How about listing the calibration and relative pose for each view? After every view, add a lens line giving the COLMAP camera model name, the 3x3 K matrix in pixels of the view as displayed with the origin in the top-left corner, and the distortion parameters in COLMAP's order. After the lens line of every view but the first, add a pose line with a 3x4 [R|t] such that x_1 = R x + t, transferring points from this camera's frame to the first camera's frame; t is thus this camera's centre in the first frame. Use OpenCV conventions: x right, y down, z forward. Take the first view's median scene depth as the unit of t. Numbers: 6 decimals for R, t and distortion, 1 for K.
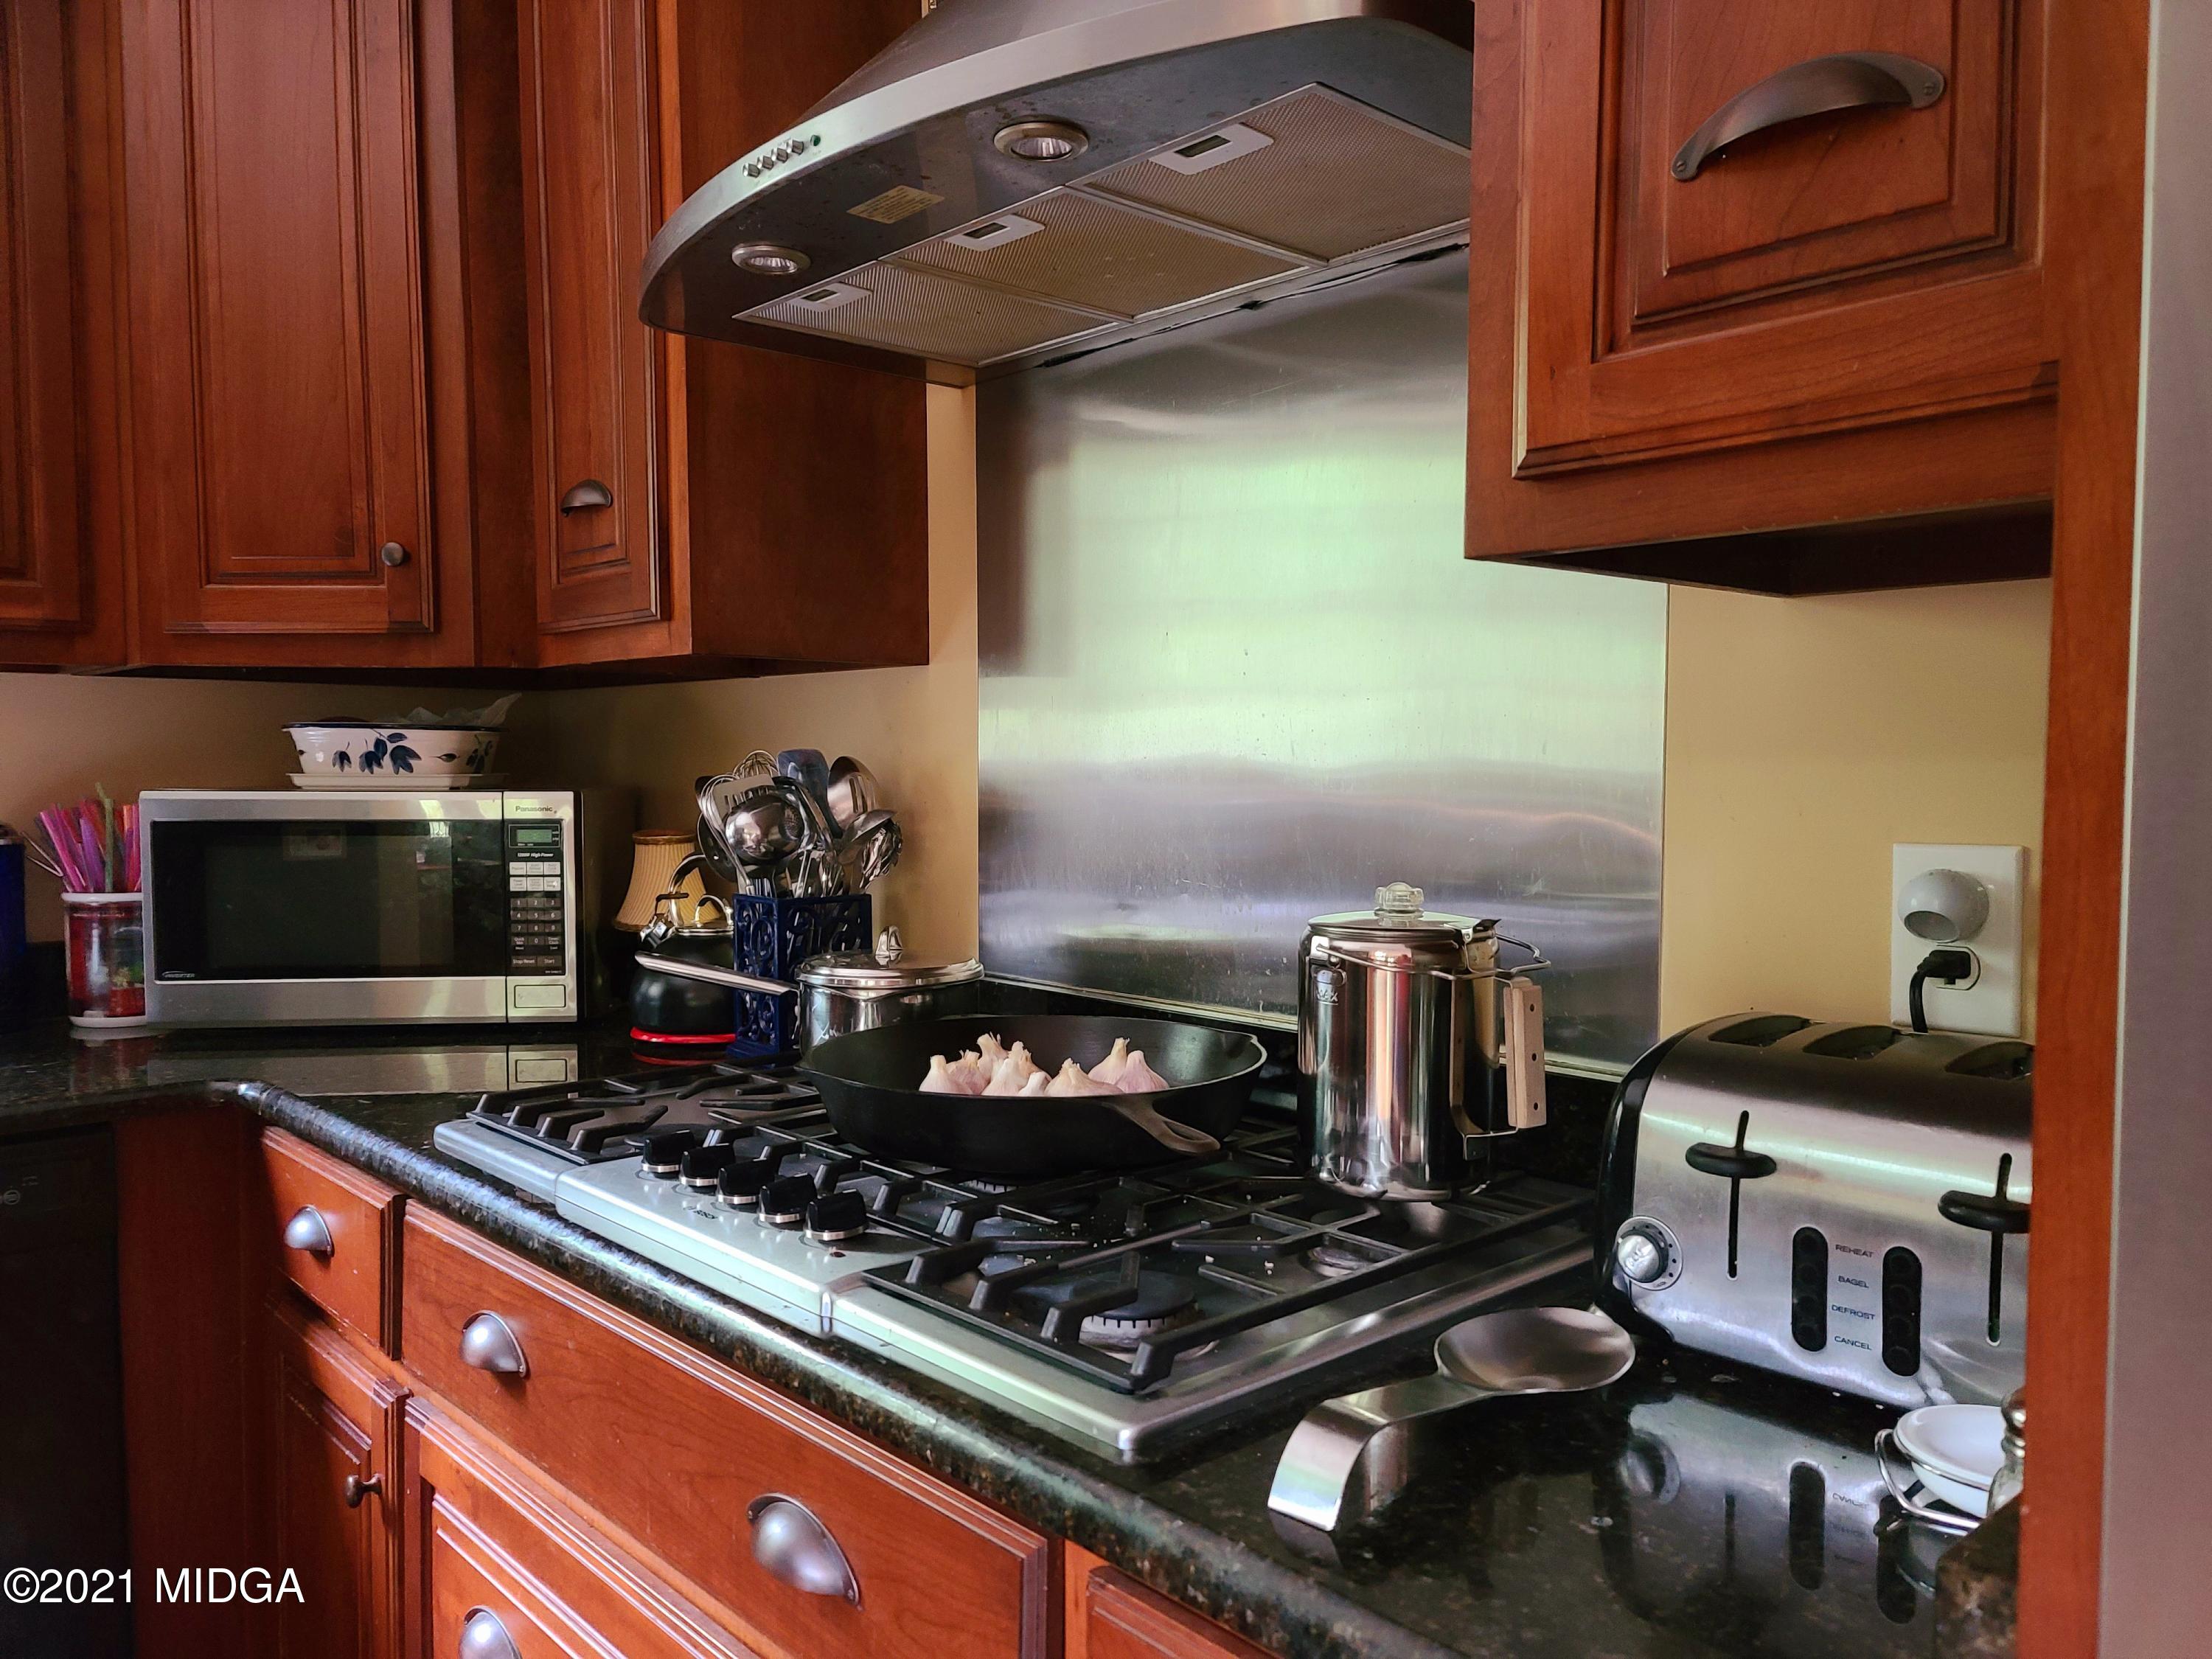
lens RADIAL K [[1634.2, 0, 1108.2], [0, 1634.2, 845.5], [0, 0, 1]] dist [0.089220, -0.070397]
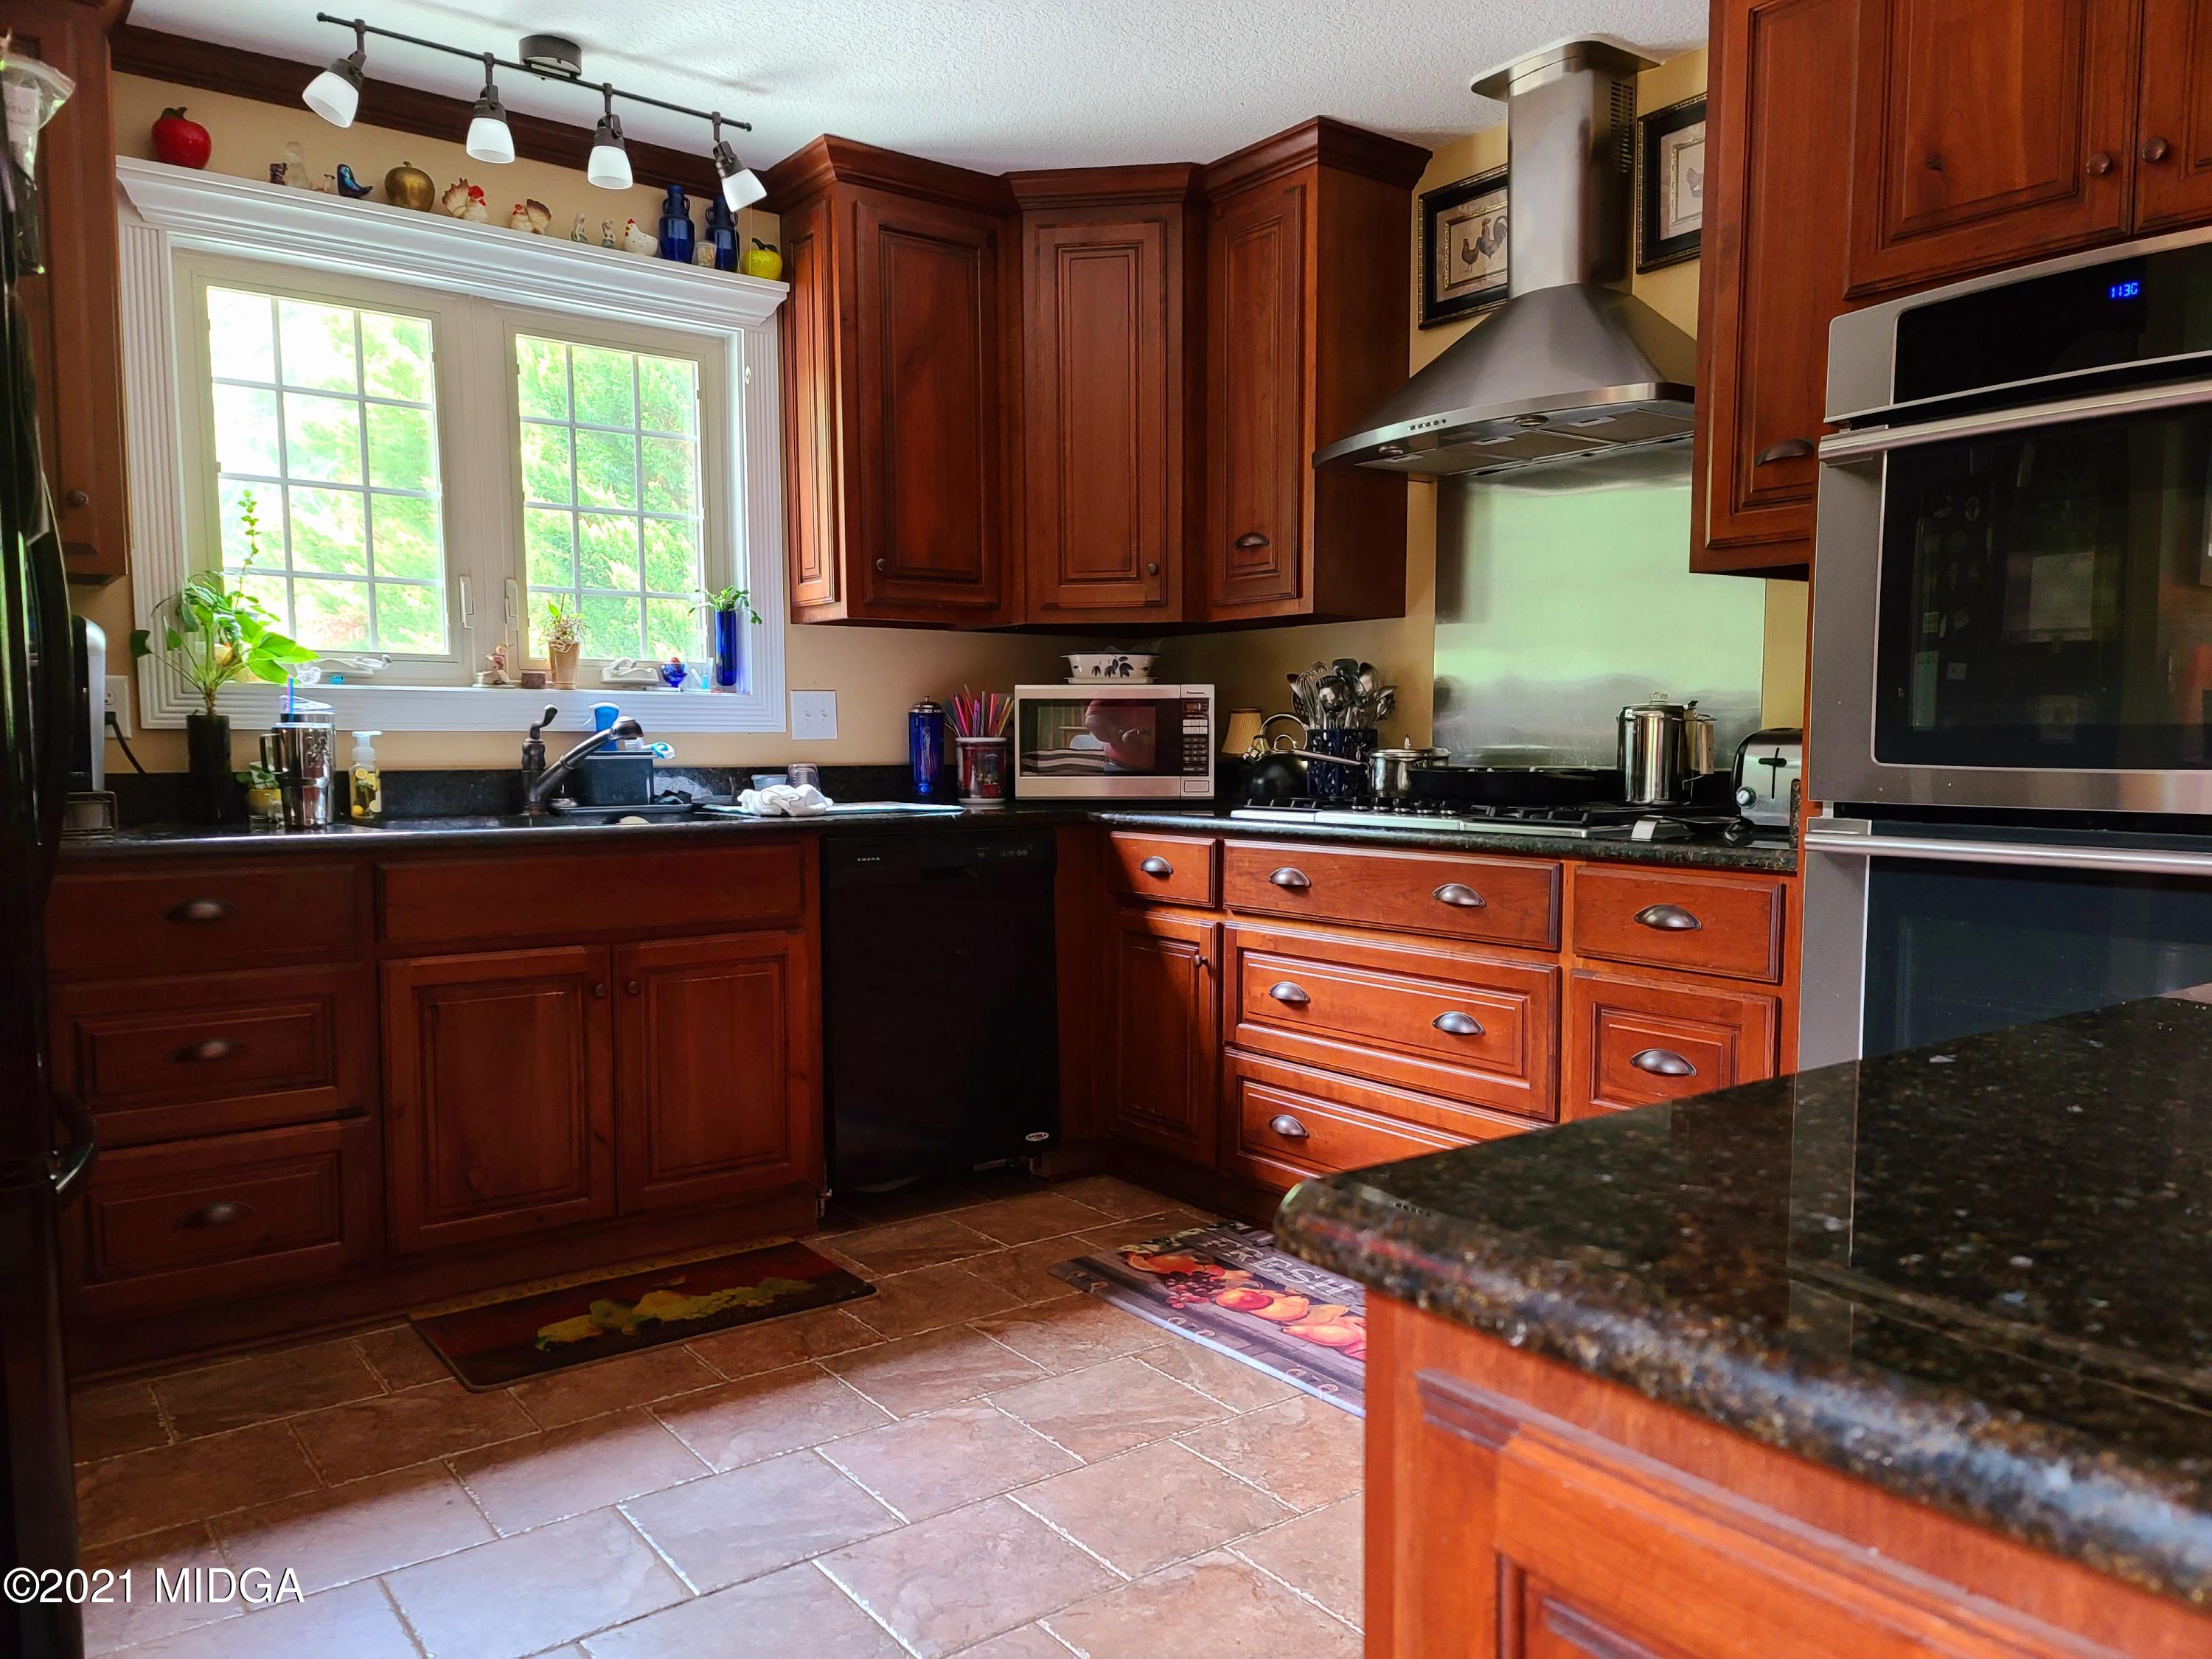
lens RADIAL K [[1634.2, 0, 1113.9], [0, 1634.2, 861.6], [0, 0, 1]] dist [0.089220, -0.070397]
pose [[0.995351, 0.005251, -0.096171, -0.287081], [-0.002798, 0.999668, 0.025625, 0.150667], [0.096274, -0.025237, 0.995035, -1.140113]]
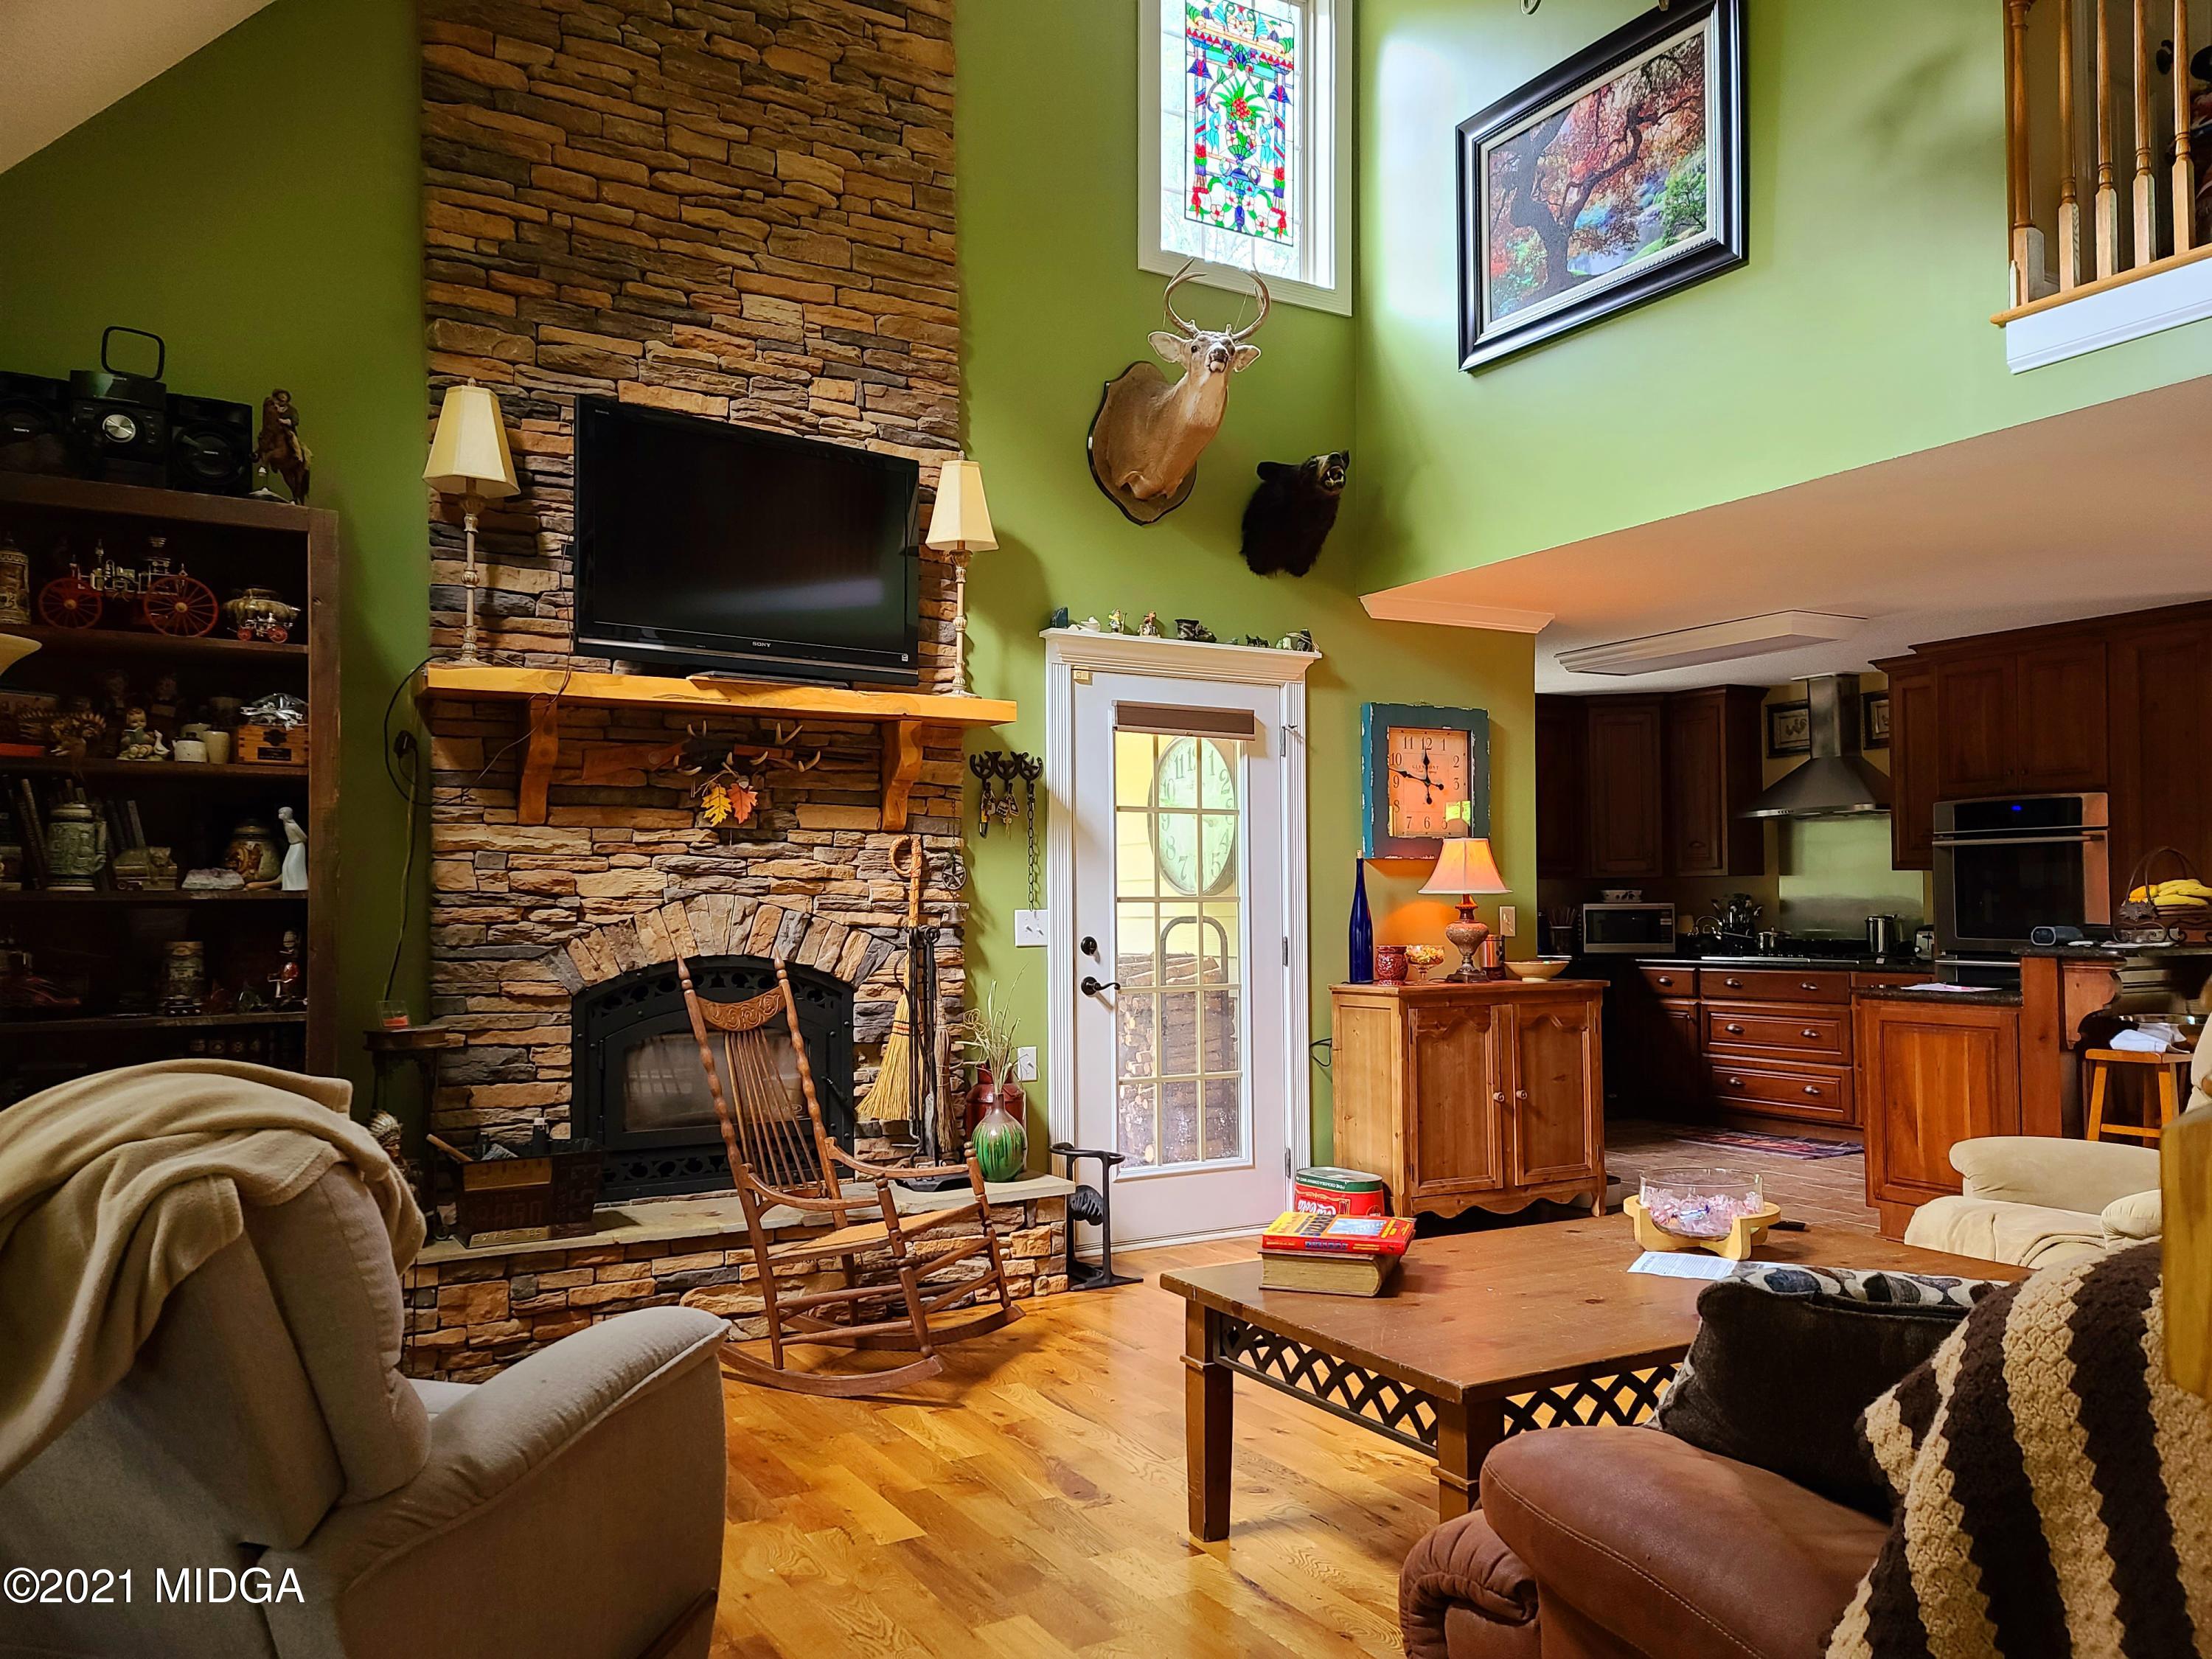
lens RADIAL K [[1634.2, 0, 1122.4], [0, 1634.2, 876.4], [0, 0, 1]] dist [0.089220, -0.070397]
pose [[0.981109, -0.014379, -0.192923, -1.074593], [0.001042, 0.997612, -0.069057, 0.237833], [0.193455, 0.067552, 0.978781, -4.325618]]
